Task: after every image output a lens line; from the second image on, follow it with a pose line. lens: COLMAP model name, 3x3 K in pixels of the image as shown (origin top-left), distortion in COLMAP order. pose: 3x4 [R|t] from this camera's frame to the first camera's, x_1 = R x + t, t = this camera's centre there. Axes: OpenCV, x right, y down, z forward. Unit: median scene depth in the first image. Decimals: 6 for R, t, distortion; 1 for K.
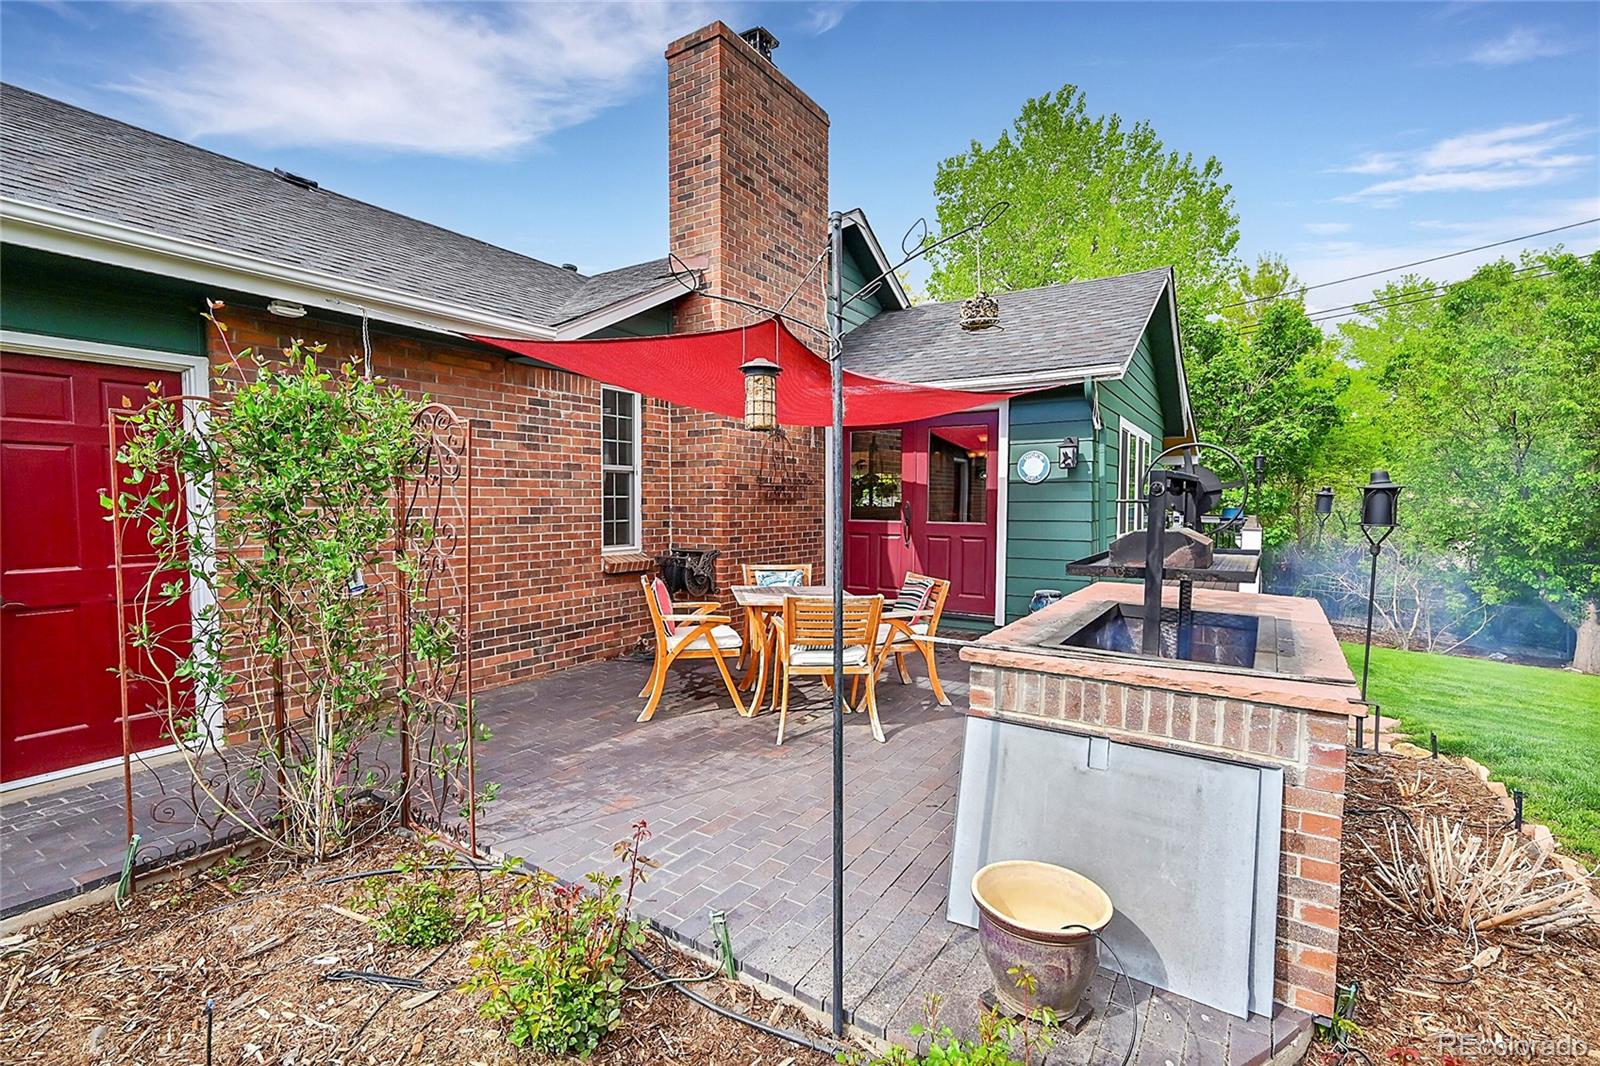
lens RADIAL K [[719.1, 0, 798.9], [0, 719.1, 541.2], [0, 0, 1]] dist [0.004908, 0.000303]
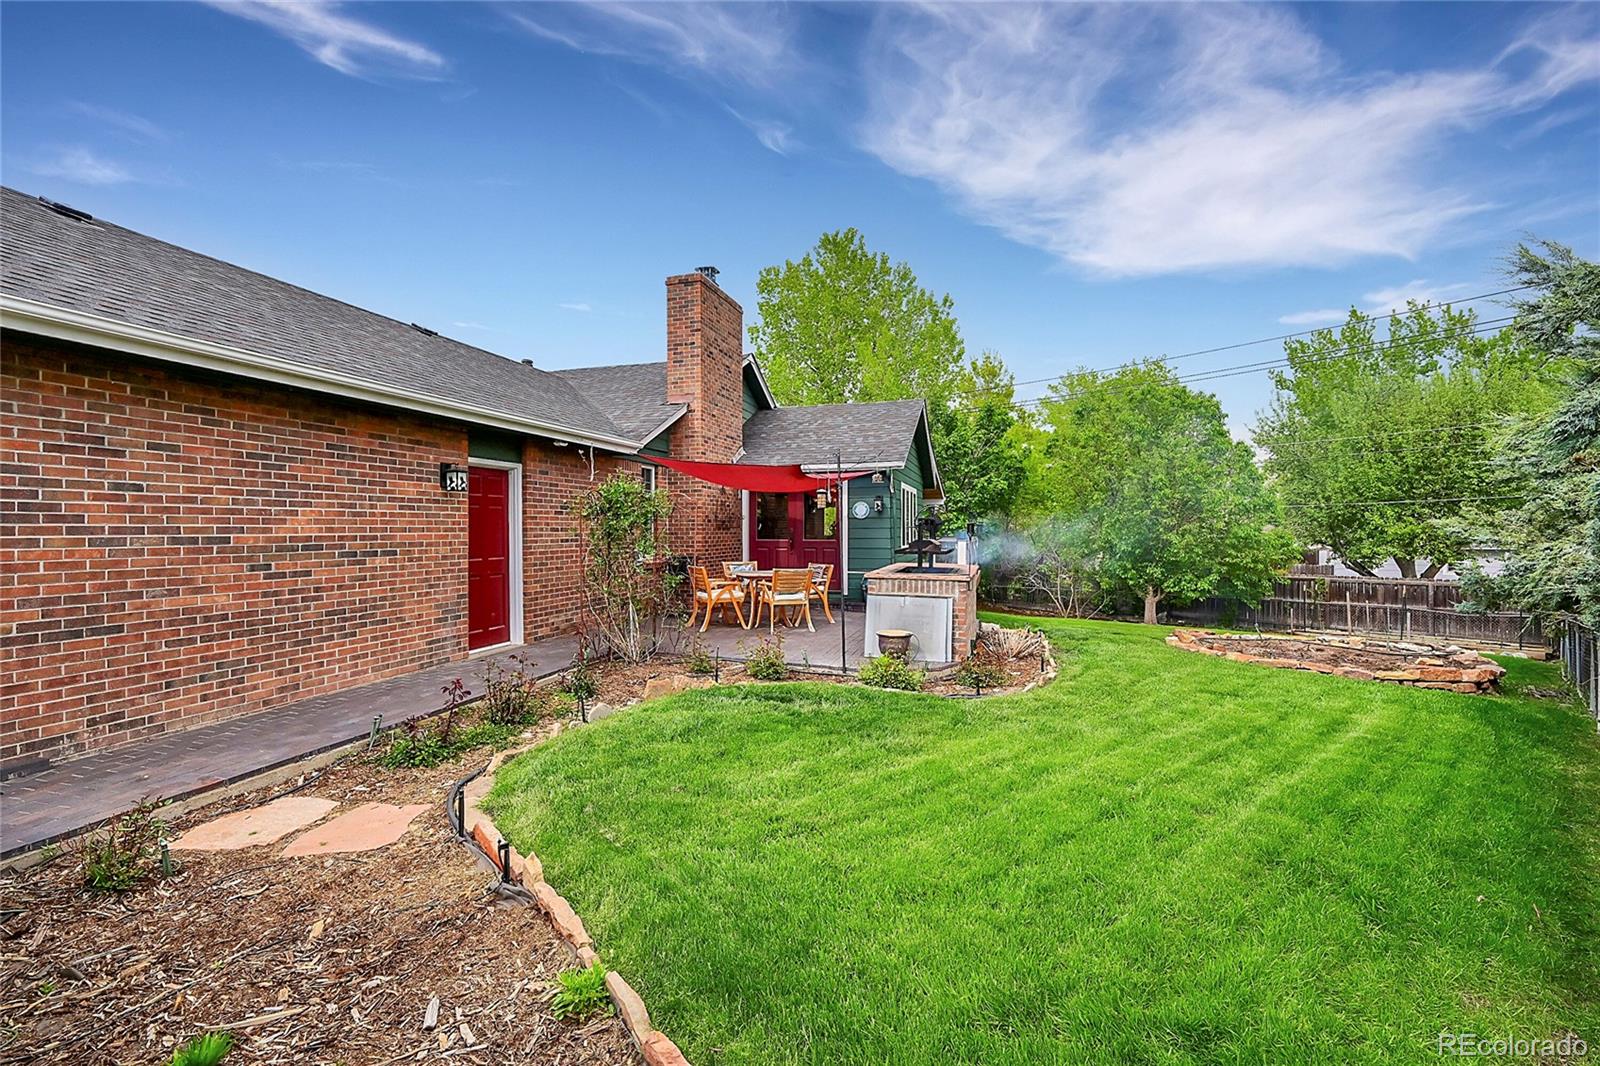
lens RADIAL K [[690.1, 0, 799.5], [0, 690.1, 529.0], [0, 0, 1]] dist [-0.002615, -0.000019]
pose [[0.959279, -0.005776, 0.282403, -0.291770], [0.022373, 0.998203, -0.055583, 0.037065], [-0.281574, 0.059637, 0.957684, -0.589653]]
